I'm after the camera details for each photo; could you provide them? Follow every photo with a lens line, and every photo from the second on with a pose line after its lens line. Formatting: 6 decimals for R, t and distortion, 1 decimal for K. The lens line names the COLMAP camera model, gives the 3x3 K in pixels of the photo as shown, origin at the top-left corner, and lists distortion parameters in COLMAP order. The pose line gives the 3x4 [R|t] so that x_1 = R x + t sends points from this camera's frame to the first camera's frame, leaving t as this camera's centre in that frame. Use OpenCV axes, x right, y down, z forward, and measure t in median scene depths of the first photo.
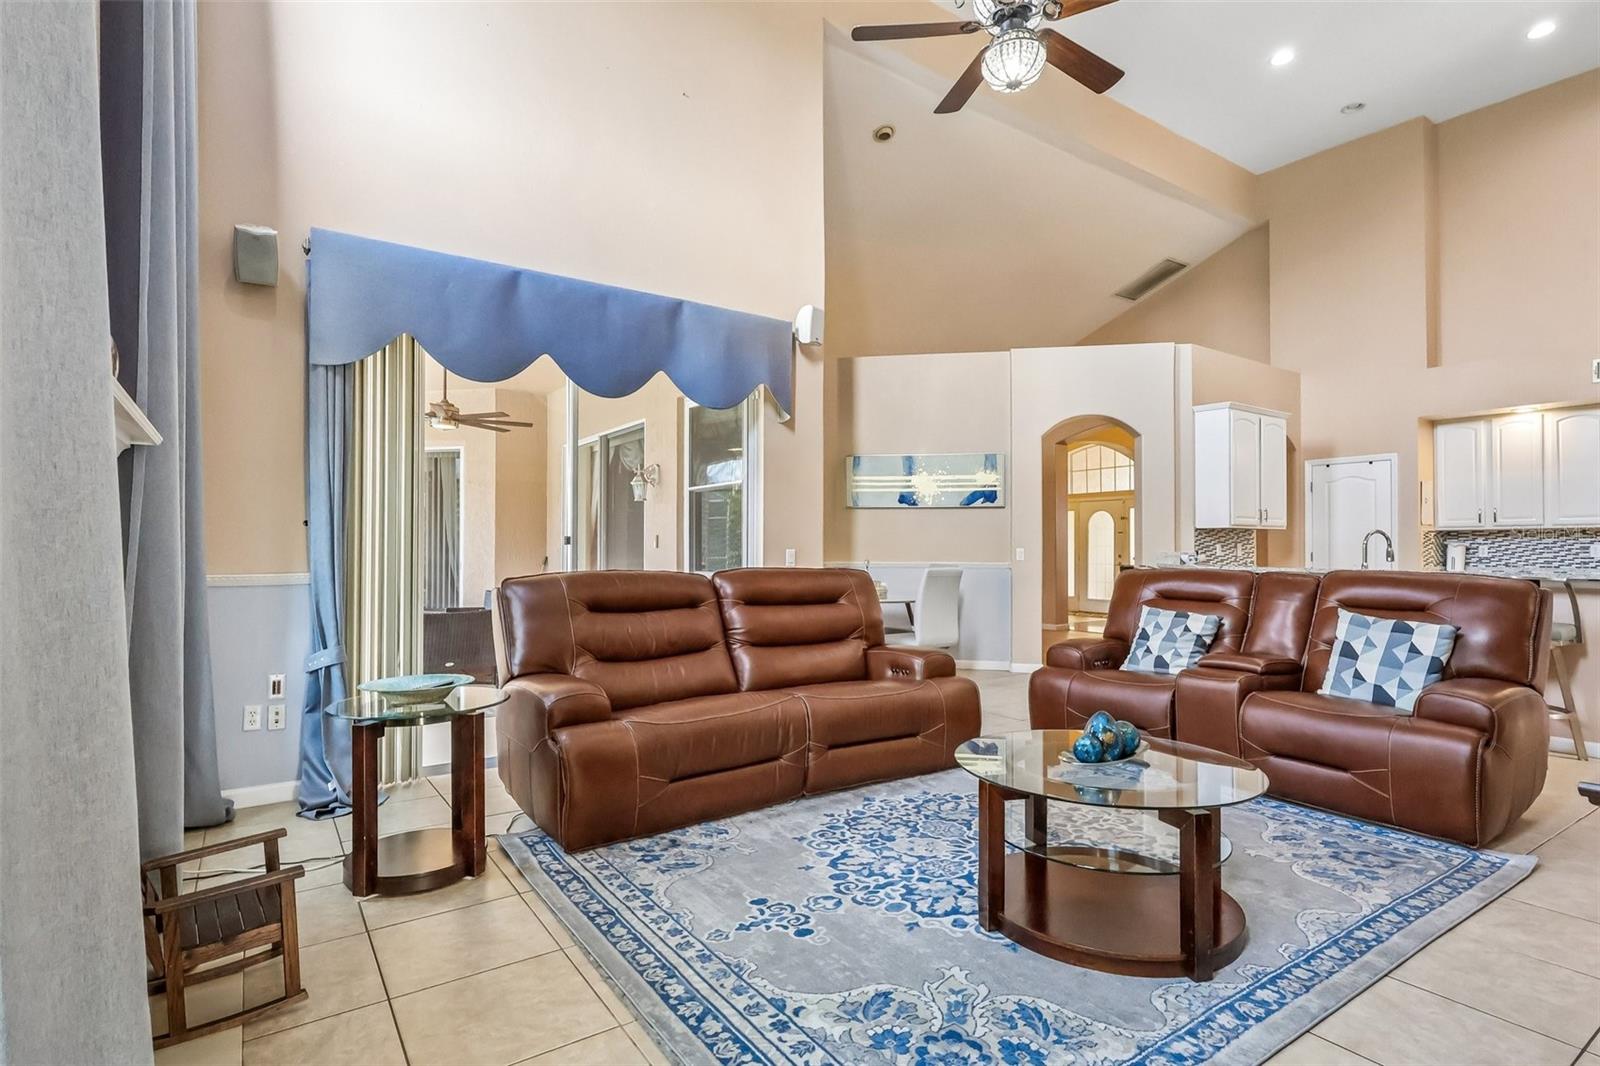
lens RADIAL K [[795.7, 0, 802.1], [0, 795.7, 544.6], [0, 0, 1]] dist [0.000692, 0.002504]
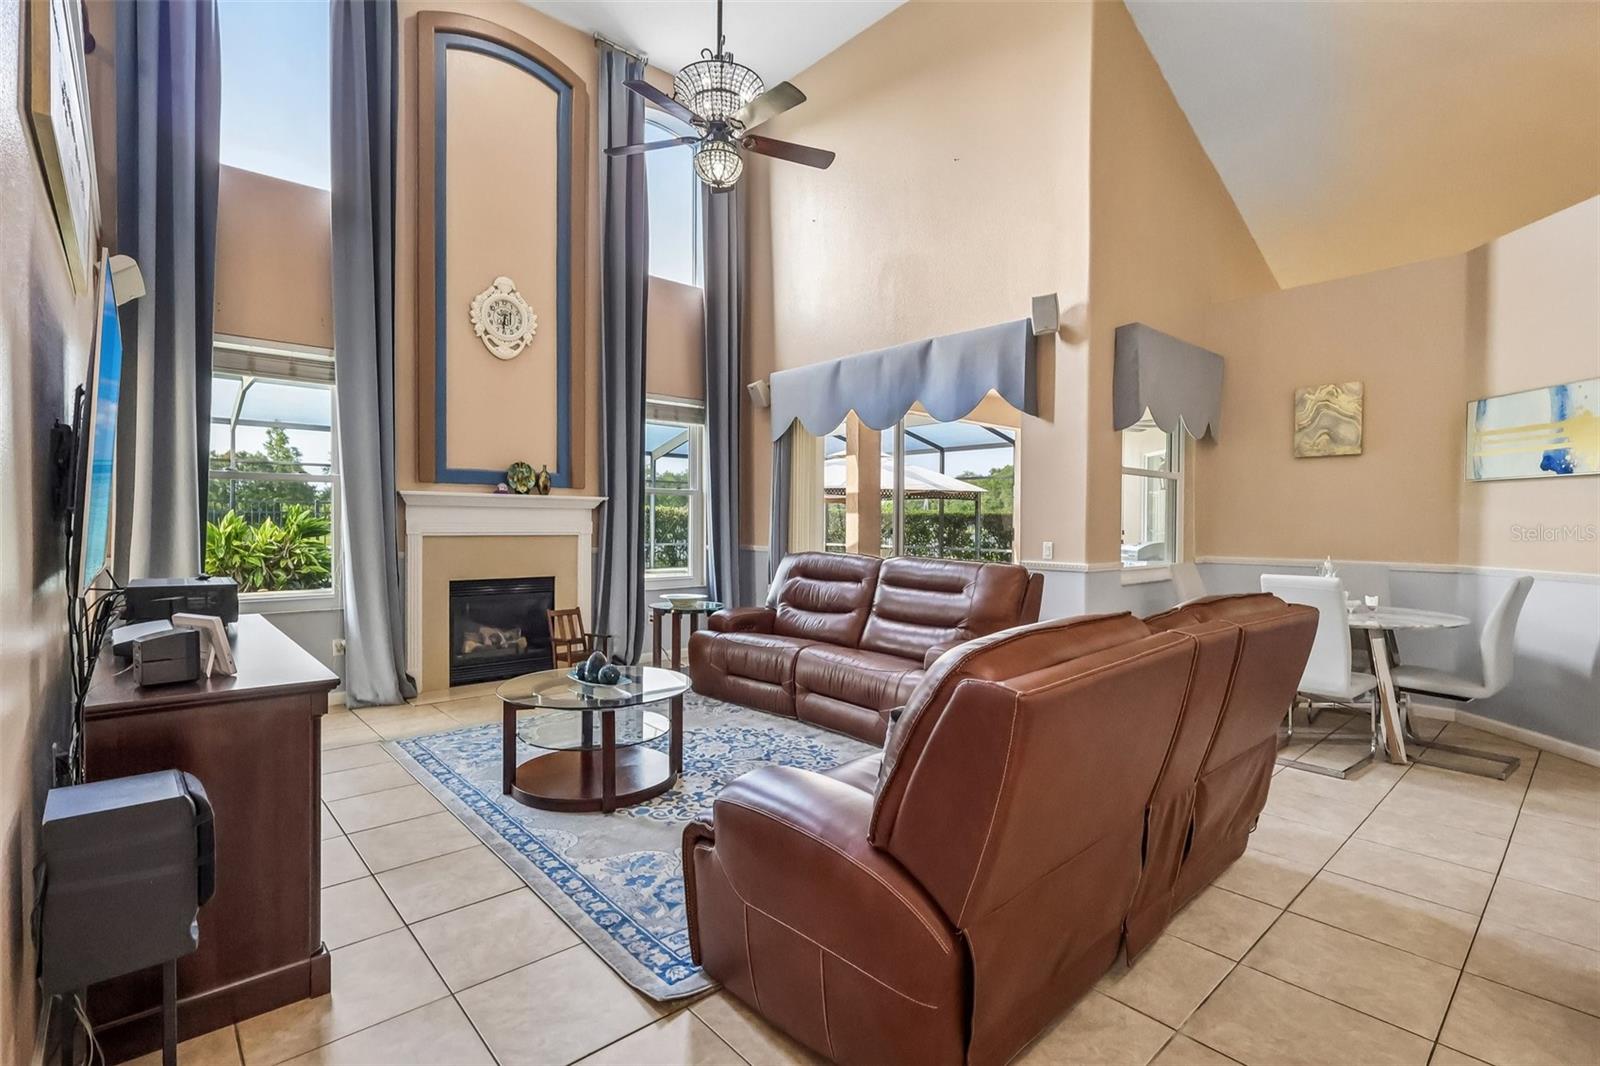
lens RADIAL K [[752.8, 0, 805.4], [0, 752.8, 534.2], [0, 0, 1]] dist [-0.003493, 0.000926]
pose [[0.128229, 0.016094, -0.991614, 1.426732], [-0.001804, 0.999870, 0.015995, -0.030041], [0.991743, -0.000262, 0.128241, 0.930280]]
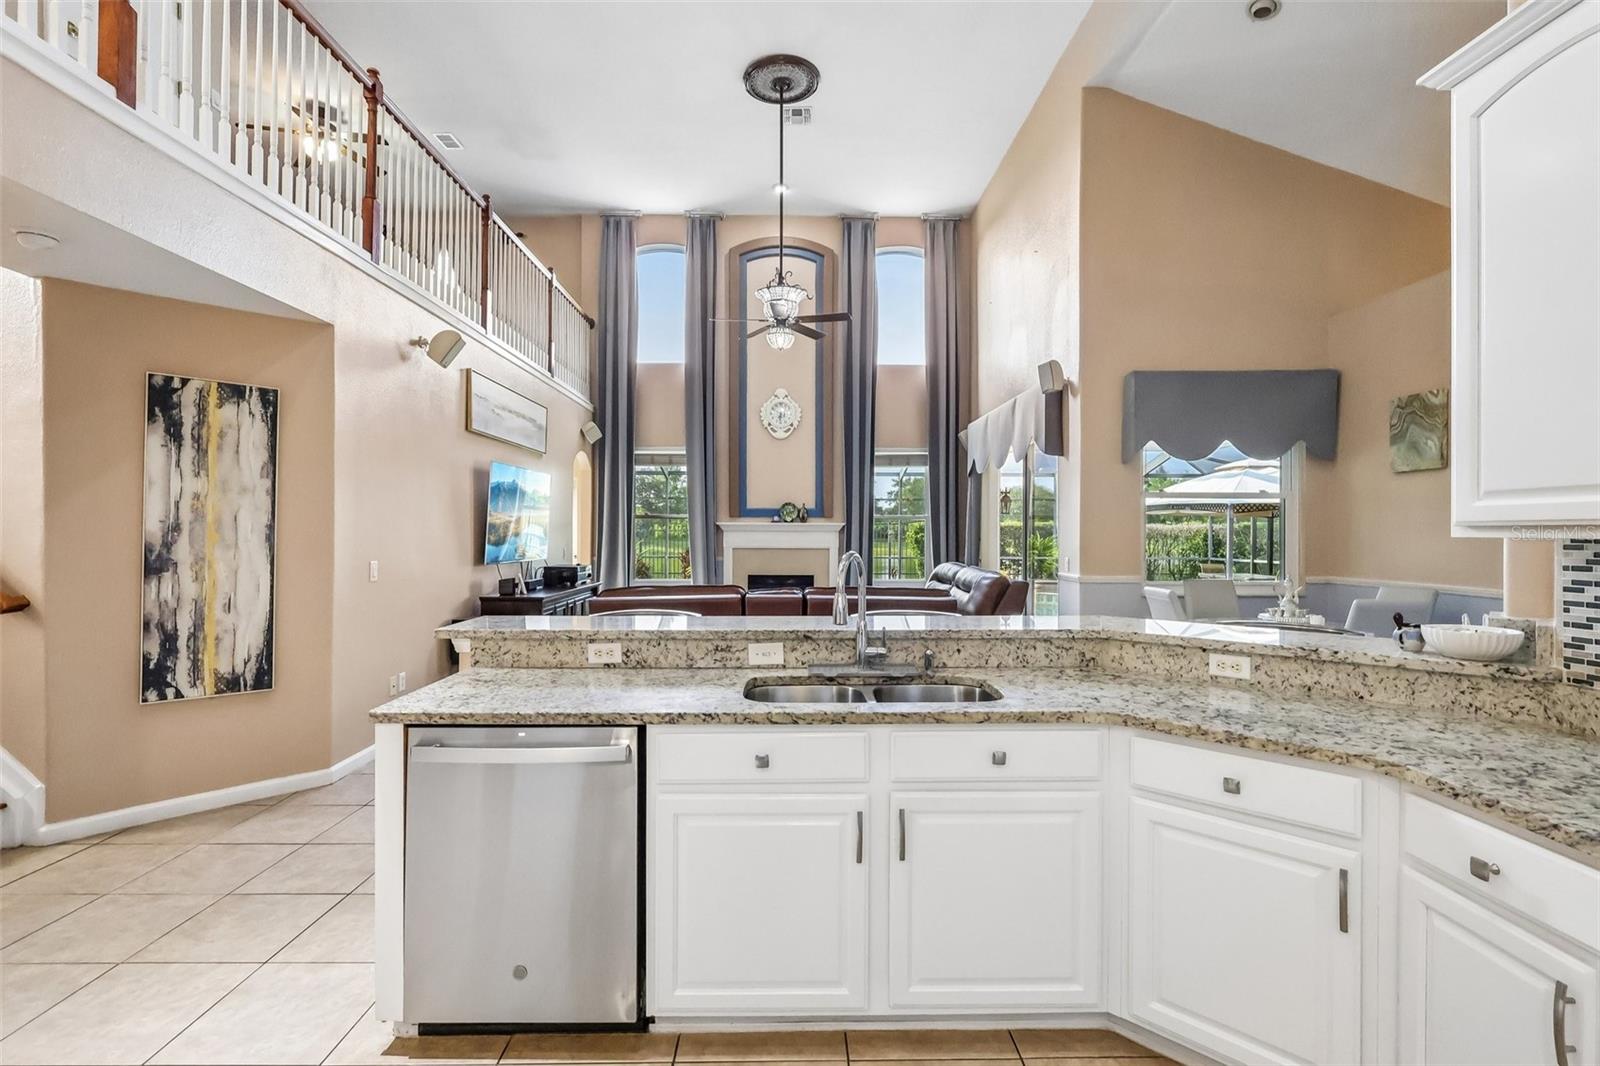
lens RADIAL K [[752.8, 0, 796.6], [0, 752.8, 534.8], [0, 0, 1]] dist [-0.003493, 0.000926]
pose [[-0.553348, -0.000491, -0.832950, 1.918084], [0.000109, 1.000000, -0.000662, -0.046675], [0.832950, -0.000457, -0.553348, 2.086004]]
